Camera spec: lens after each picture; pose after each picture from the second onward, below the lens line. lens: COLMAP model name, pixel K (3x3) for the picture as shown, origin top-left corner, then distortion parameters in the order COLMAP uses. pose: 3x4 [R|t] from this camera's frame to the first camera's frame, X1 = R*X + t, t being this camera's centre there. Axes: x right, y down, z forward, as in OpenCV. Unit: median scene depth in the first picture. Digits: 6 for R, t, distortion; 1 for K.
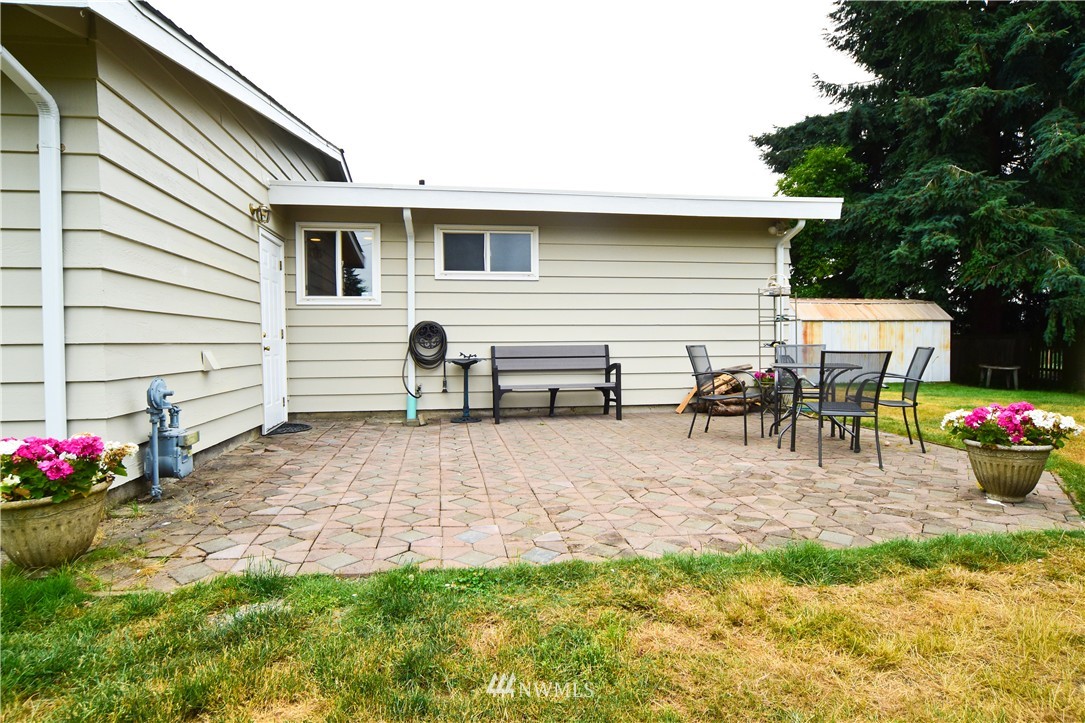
lens RADIAL K [[600.0, 0, 532.7], [0, 600.0, 359.5], [0, 0, 1]] dist [-0.013693, 0.003527]
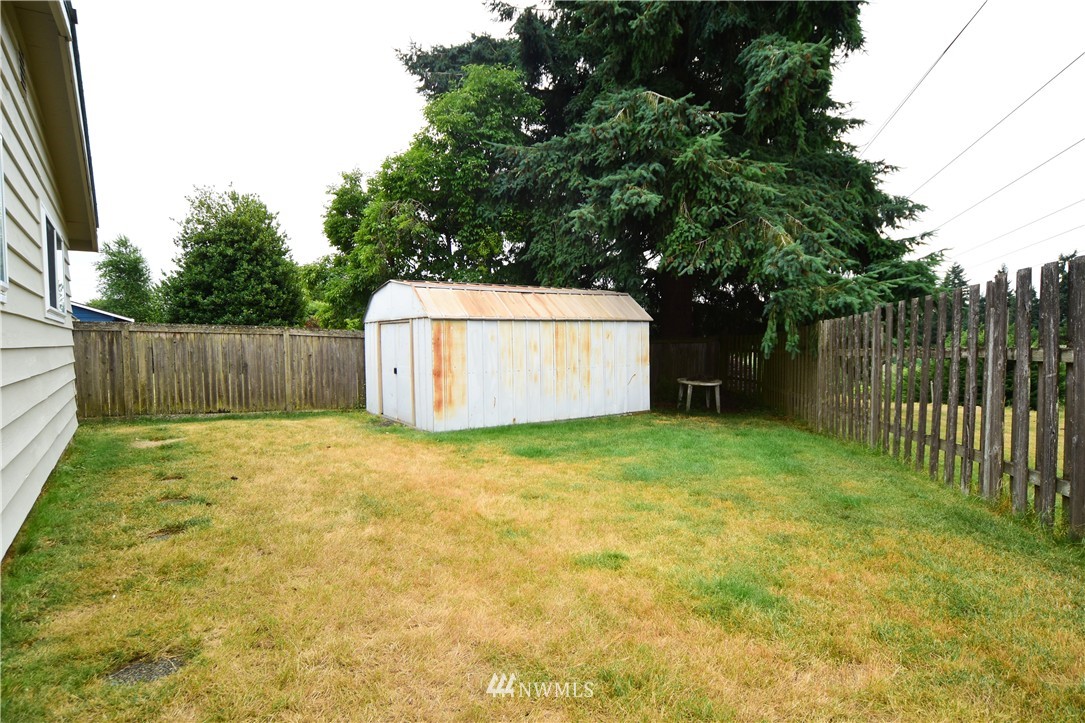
lens RADIAL K [[600.0, 0, 532.7], [0, 600.0, 359.5], [0, 0, 1]] dist [-0.013693, 0.003527]
pose [[0.901518, -0.019014, 0.432324, 0.288524], [0.015872, 0.999815, 0.010875, -0.031205], [-0.432450, -0.002942, 0.901653, 0.446921]]
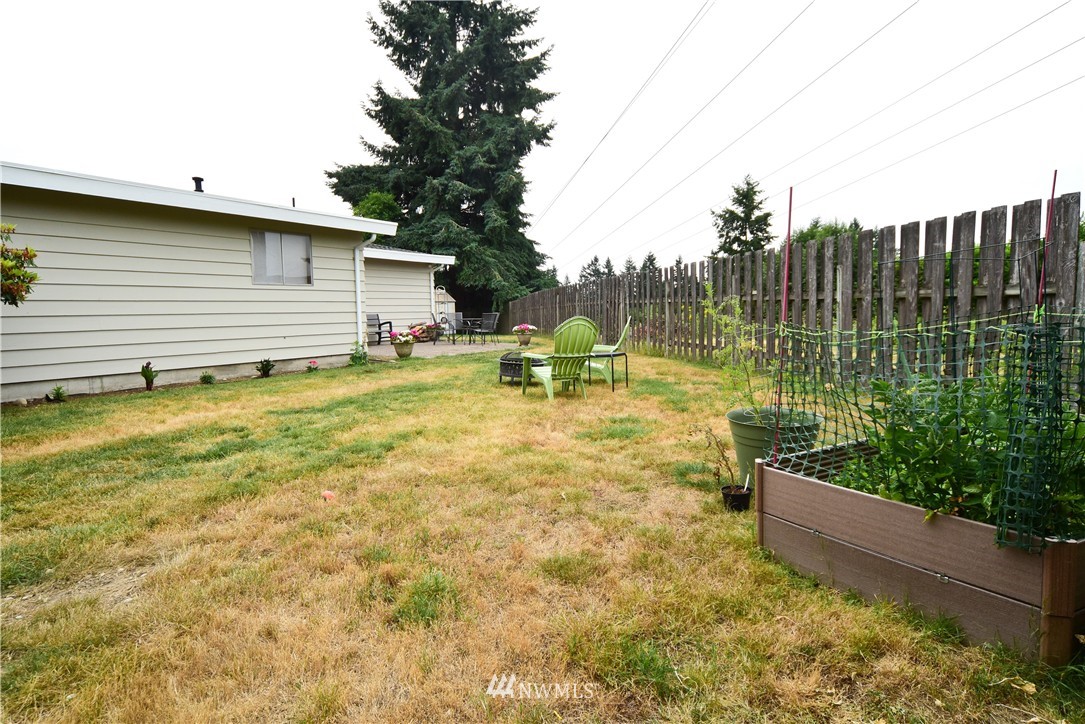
lens RADIAL K [[600.0, 0, 532.7], [0, 600.0, 360.0], [0, 0, 1]] dist [-0.013693, 0.003527]
pose [[0.657049, -0.065341, 0.751010, -0.624988], [0.030698, 0.997729, 0.059949, 0.015905], [-0.753222, -0.016335, 0.657563, -0.490381]]
